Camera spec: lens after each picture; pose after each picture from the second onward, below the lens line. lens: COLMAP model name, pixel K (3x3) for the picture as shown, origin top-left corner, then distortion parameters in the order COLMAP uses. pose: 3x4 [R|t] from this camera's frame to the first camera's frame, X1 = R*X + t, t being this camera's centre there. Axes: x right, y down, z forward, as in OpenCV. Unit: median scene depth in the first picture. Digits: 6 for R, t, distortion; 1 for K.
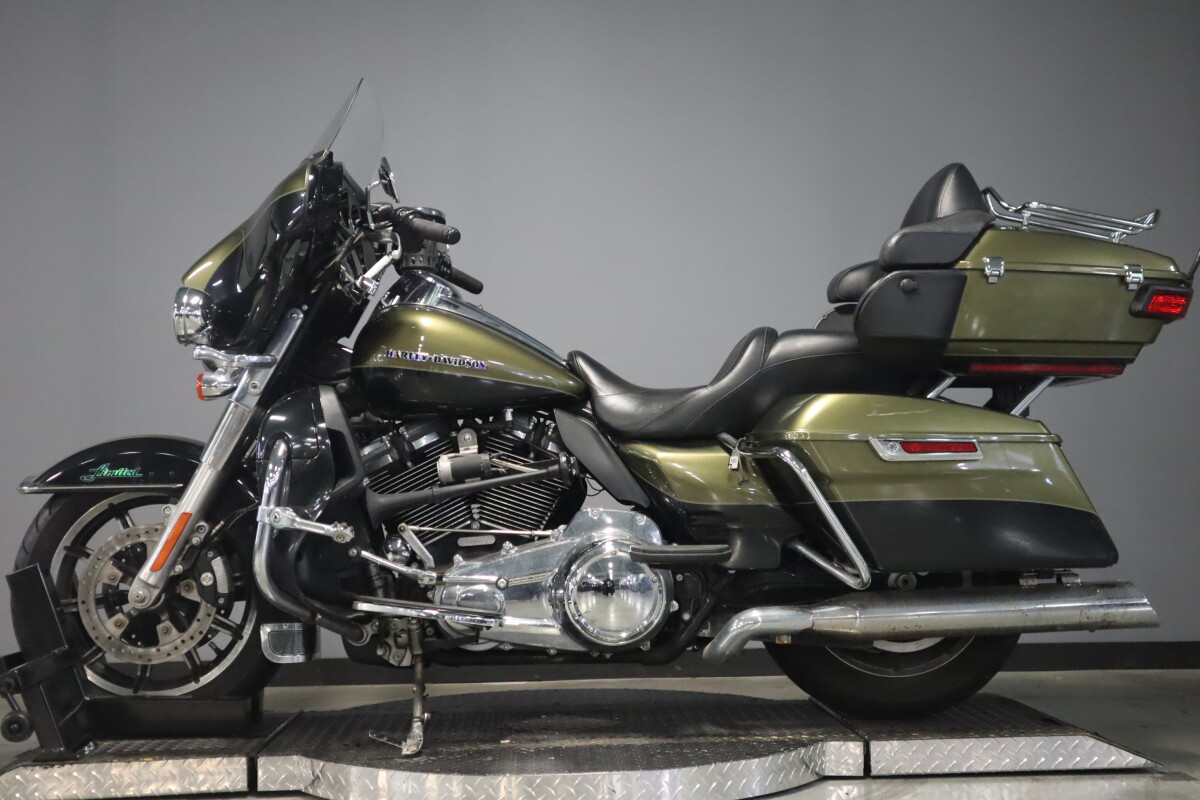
lens RADIAL K [[1496.2, 0, 592.8], [0, 1496.2, 404.5], [0, 0, 1]] dist [0.006422, 0.000000]
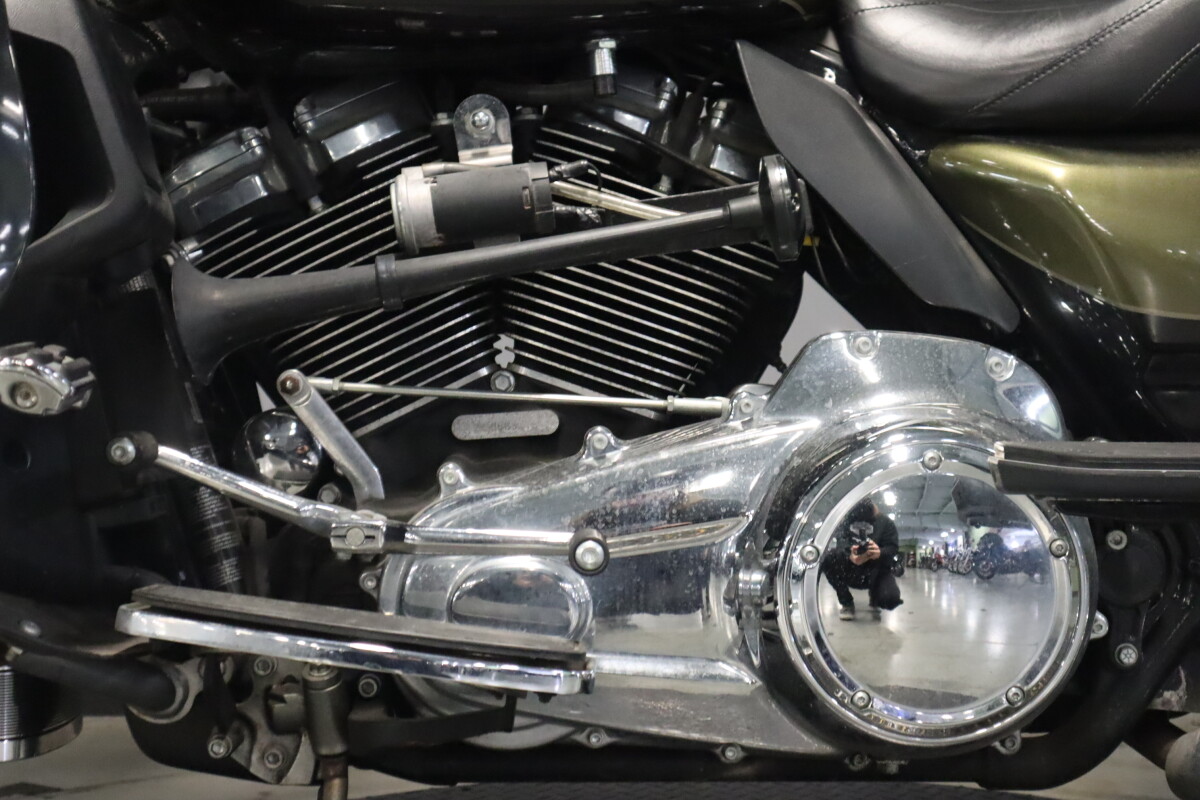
lens RADIAL K [[1728.0, 0, 601.7], [0, 1728.0, 397.1], [0, 0, 1]] dist [-0.008376, 0.000000]
pose [[0.999889, 0.013084, -0.007146, -0.053510], [-0.012631, 0.998116, 0.060041, 0.061334], [0.007918, -0.059944, 0.998170, 0.608903]]
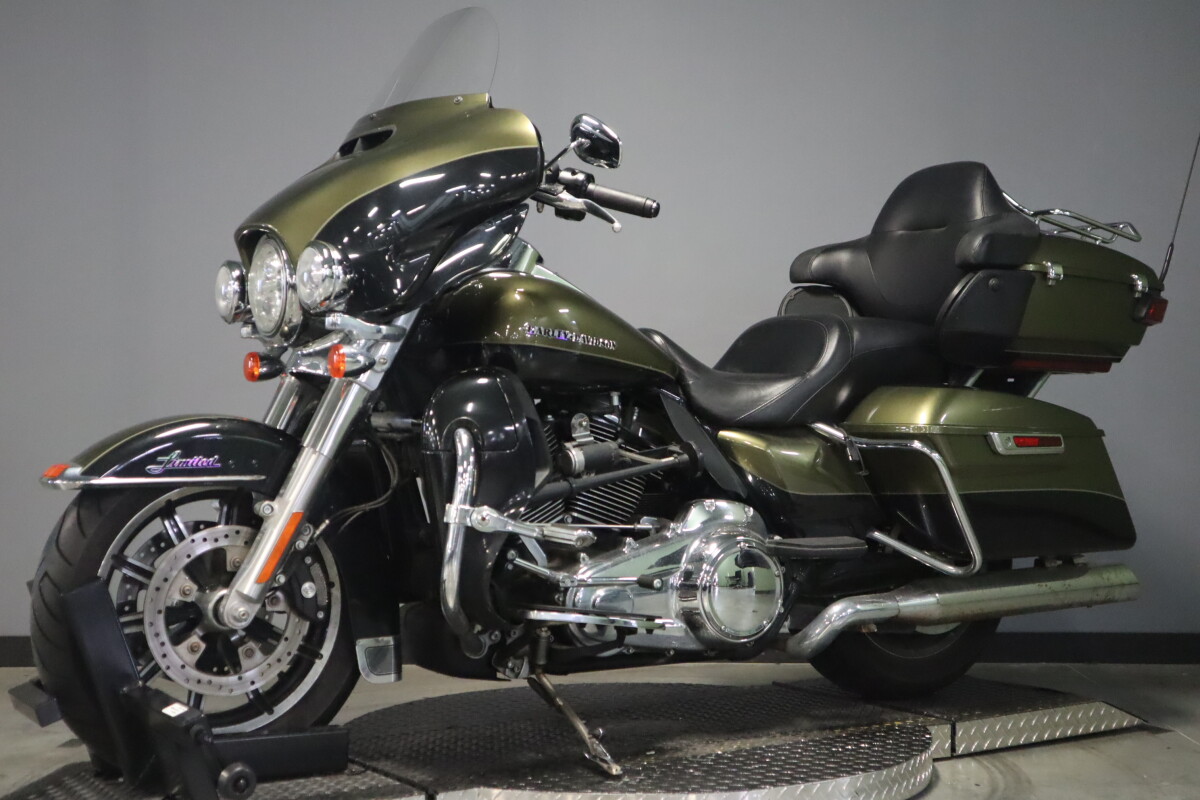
lens RADIAL K [[1797.9, 0, 606.0], [0, 1797.9, 394.7], [0, 0, 1]] dist [-0.004501, 0.000000]
pose [[0.860107, 0.017463, 0.509814, -0.631456], [-0.037789, 0.998849, 0.029541, -0.028340], [-0.508712, -0.044674, 0.859777, 0.057070]]
